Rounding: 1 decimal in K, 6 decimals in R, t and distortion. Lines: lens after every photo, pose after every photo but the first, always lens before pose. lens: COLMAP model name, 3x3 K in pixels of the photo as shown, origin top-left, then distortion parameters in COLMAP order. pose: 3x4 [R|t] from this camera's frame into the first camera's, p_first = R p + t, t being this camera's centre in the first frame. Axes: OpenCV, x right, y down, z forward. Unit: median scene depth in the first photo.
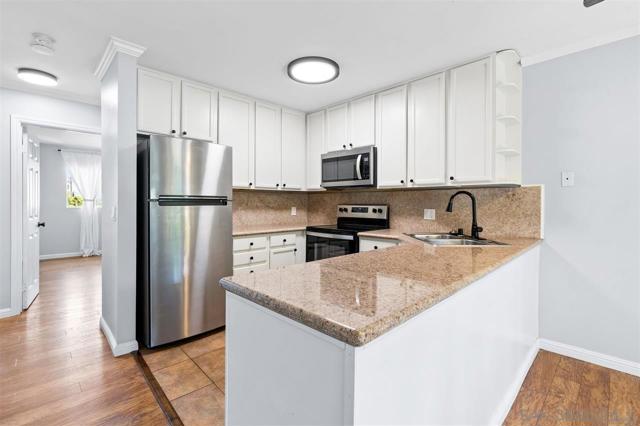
lens RADIAL K [[291.4, 0, 317.0], [0, 291.4, 206.0], [0, 0, 1]] dist [-0.010472, 0.003885]
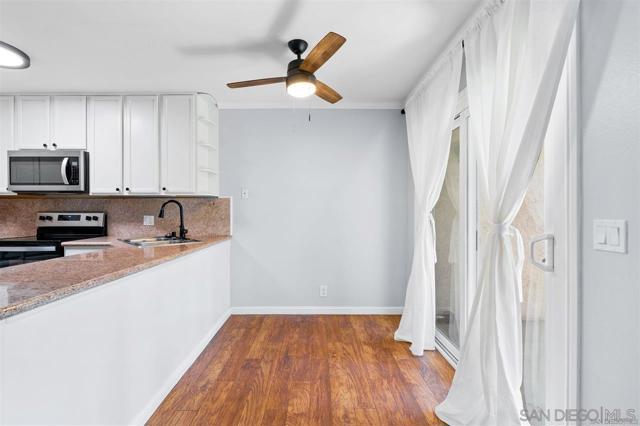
lens RADIAL K [[291.4, 0, 313.7], [0, 291.4, 211.8], [0, 0, 1]] dist [-0.010472, 0.003885]
pose [[0.702083, -0.006935, 0.712061, 0.045704], [0.008813, 0.999961, 0.001049, 0.000433], [-0.712041, 0.005539, 0.702116, -0.210044]]
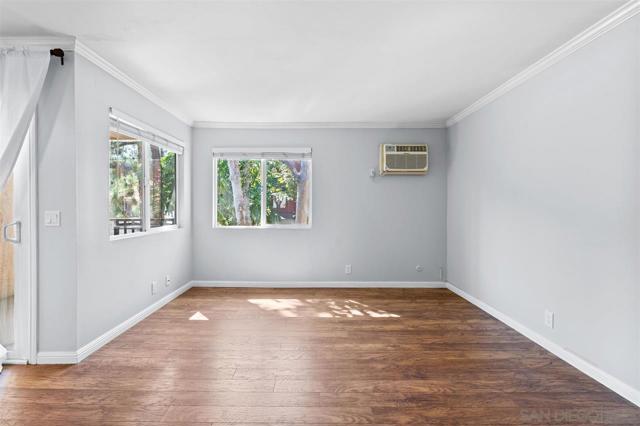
lens RADIAL K [[291.4, 0, 312.1], [0, 291.4, 207.8], [0, 0, 1]] dist [-0.010472, 0.003885]
pose [[-0.715192, -0.007823, 0.698885, -0.430785], [0.000358, 0.999933, 0.011560, -0.002890], [-0.698928, 0.008518, -0.715141, -0.153789]]
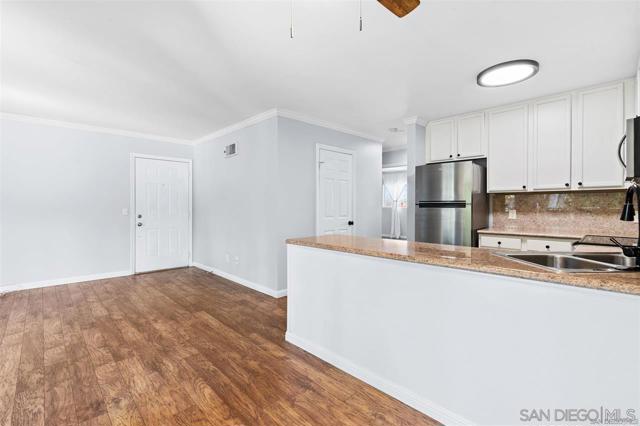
lens RADIAL K [[291.4, 0, 314.5], [0, 291.4, 207.5], [0, 0, 1]] dist [-0.010472, 0.003885]
pose [[-0.008840, 0.003229, -0.999956, 0.881475], [-0.007451, 0.999967, 0.003294, -0.001589], [0.999933, 0.007480, -0.008815, 0.304743]]
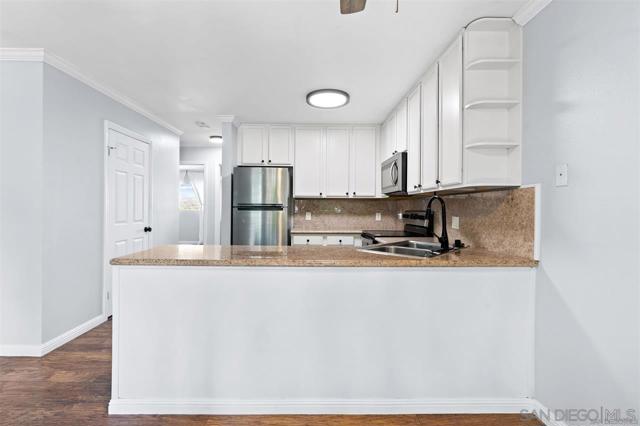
lens RADIAL K [[291.4, 0, 314.7], [0, 291.4, 210.3], [0, 0, 1]] dist [-0.010472, 0.003885]
pose [[0.723609, 0.006805, -0.690177, 0.690163], [-0.011393, 0.999933, -0.002085, -0.001497], [0.690117, 0.009372, 0.723638, 0.079852]]
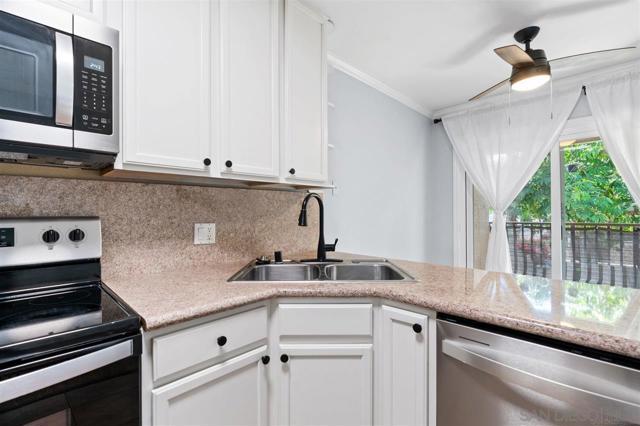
lens RADIAL K [[291.4, 0, 312.6], [0, 291.4, 213.0], [0, 0, 1]] dist [-0.010472, 0.003885]
pose [[-0.007502, -0.008457, 0.999936, -0.132445], [0.012738, 0.999882, 0.008552, -0.009944], [-0.999891, 0.012801, -0.007393, 0.821515]]
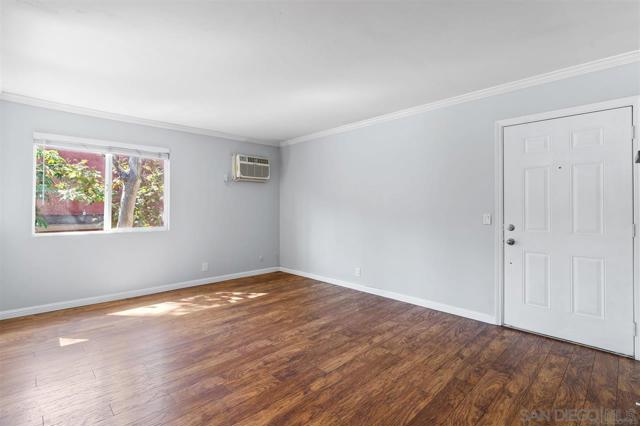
lens RADIAL K [[303.4, 0, 314.2], [0, 303.4, 202.7], [0, 0, 1]] dist [-0.003447, -0.000277]
pose [[-0.999979, -0.004745, 0.004402, -0.138055], [-0.004783, 0.999949, -0.008869, -0.008439], [-0.004360, -0.008890, -0.999951, 0.287557]]
